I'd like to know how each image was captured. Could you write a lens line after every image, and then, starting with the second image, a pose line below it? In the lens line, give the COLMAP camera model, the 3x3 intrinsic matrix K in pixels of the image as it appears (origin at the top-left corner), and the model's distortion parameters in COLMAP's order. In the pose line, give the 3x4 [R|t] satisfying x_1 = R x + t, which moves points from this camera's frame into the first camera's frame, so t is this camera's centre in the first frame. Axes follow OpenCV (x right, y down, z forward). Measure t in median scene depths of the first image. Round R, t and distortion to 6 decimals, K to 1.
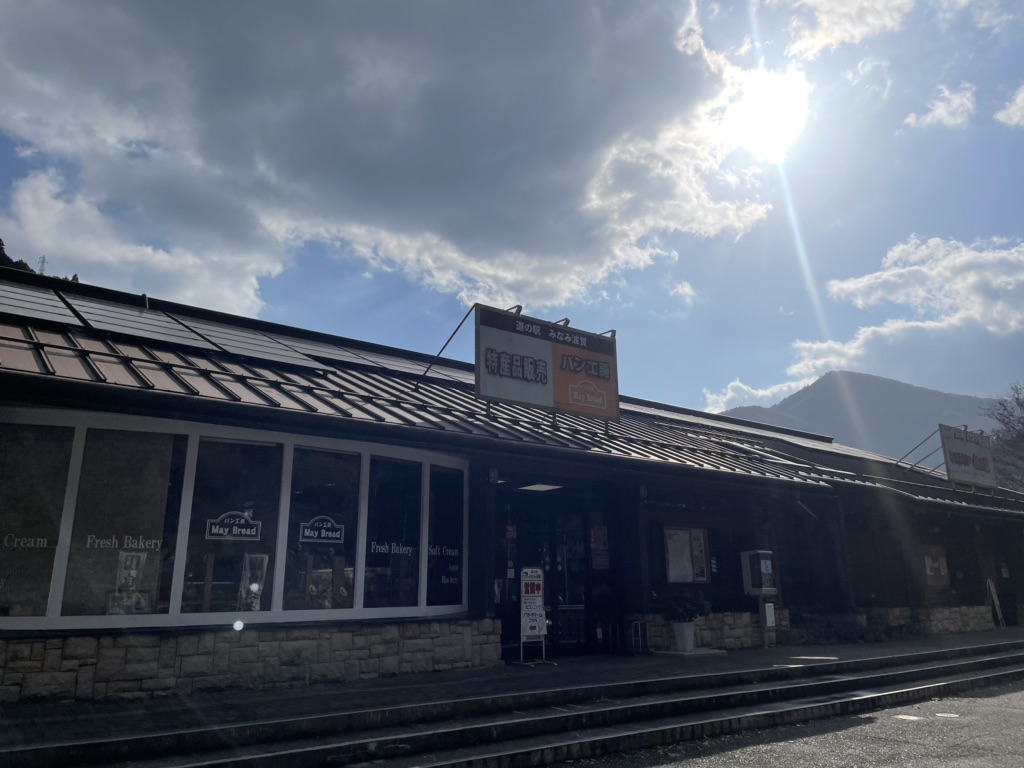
lens RADIAL K [[791.5, 0, 515.4], [0, 791.5, 346.1], [0, 0, 1]] dist [0.025111, -0.006163]
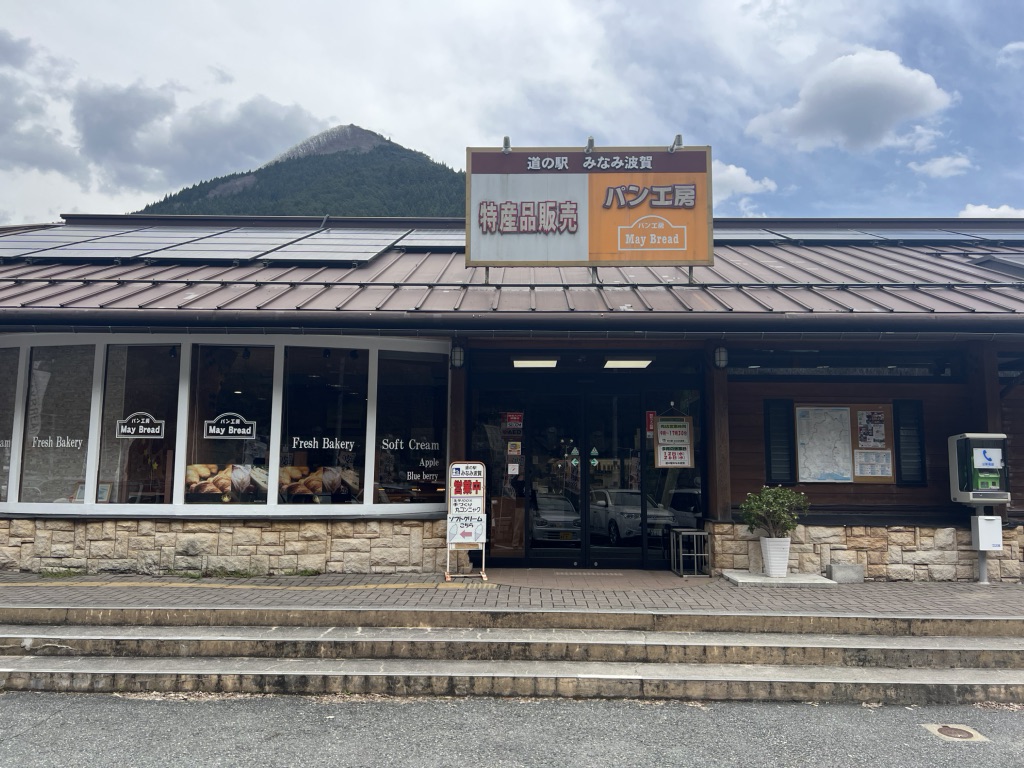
lens RADIAL K [[779.8, 0, 528.1], [0, 779.8, 388.7], [0, 0, 1]] dist [0.016453, -0.008854]
pose [[0.770347, -0.061928, -0.634610, 0.596851], [0.175713, 0.977353, 0.117922, 0.124989], [0.612935, -0.202351, 0.763783, 0.455226]]
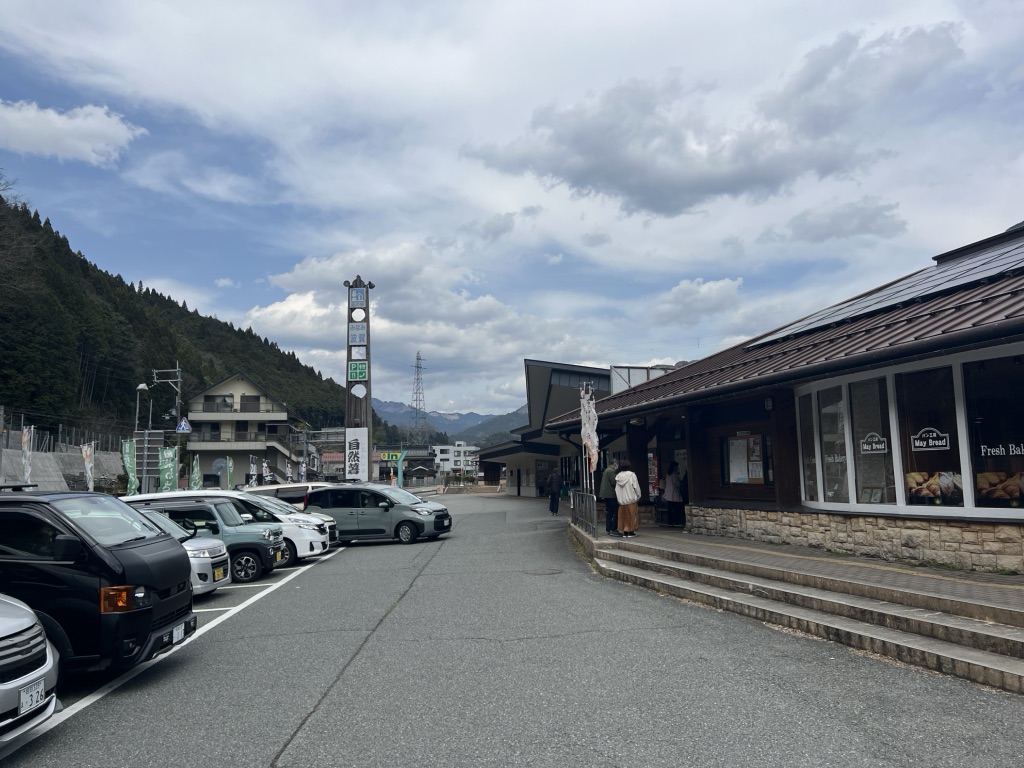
lens RADIAL K [[779.5, 0, 512.0], [0, 779.5, 384.0], [0, 0, 1]] dist [0.119185, -0.095032]
pose [[-0.380722, -0.107950, -0.918367, 0.962856], [0.283001, 0.931903, -0.226864, 0.226294], [0.880319, -0.346270, -0.324246, 0.795093]]
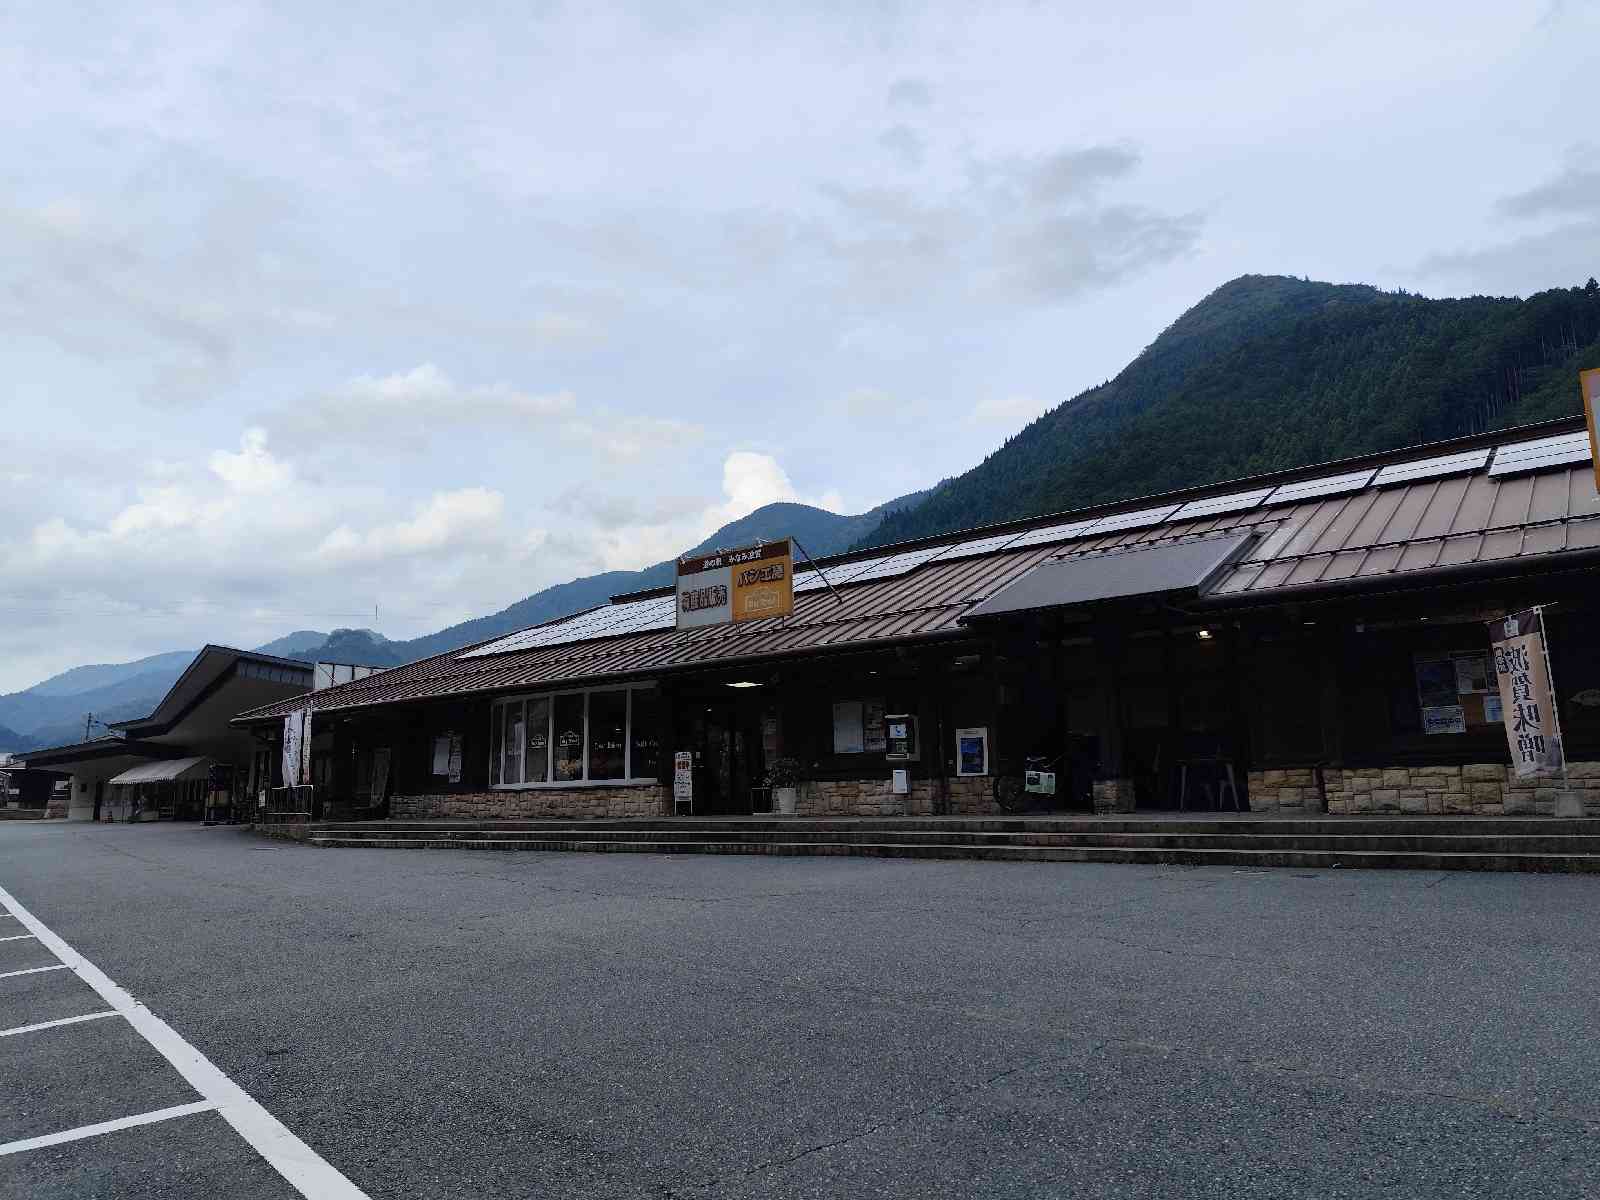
lens RADIAL K [[1104.9, 0, 800.0], [0, 1104.9, 600.0], [0, 0, 1]] dist [0.045339, -0.059406]
pose [[0.223162, -0.176058, -0.958750, 2.153012], [0.300789, 0.947995, -0.104071, 0.321755], [0.927213, -0.265157, 0.264513, 0.824219]]
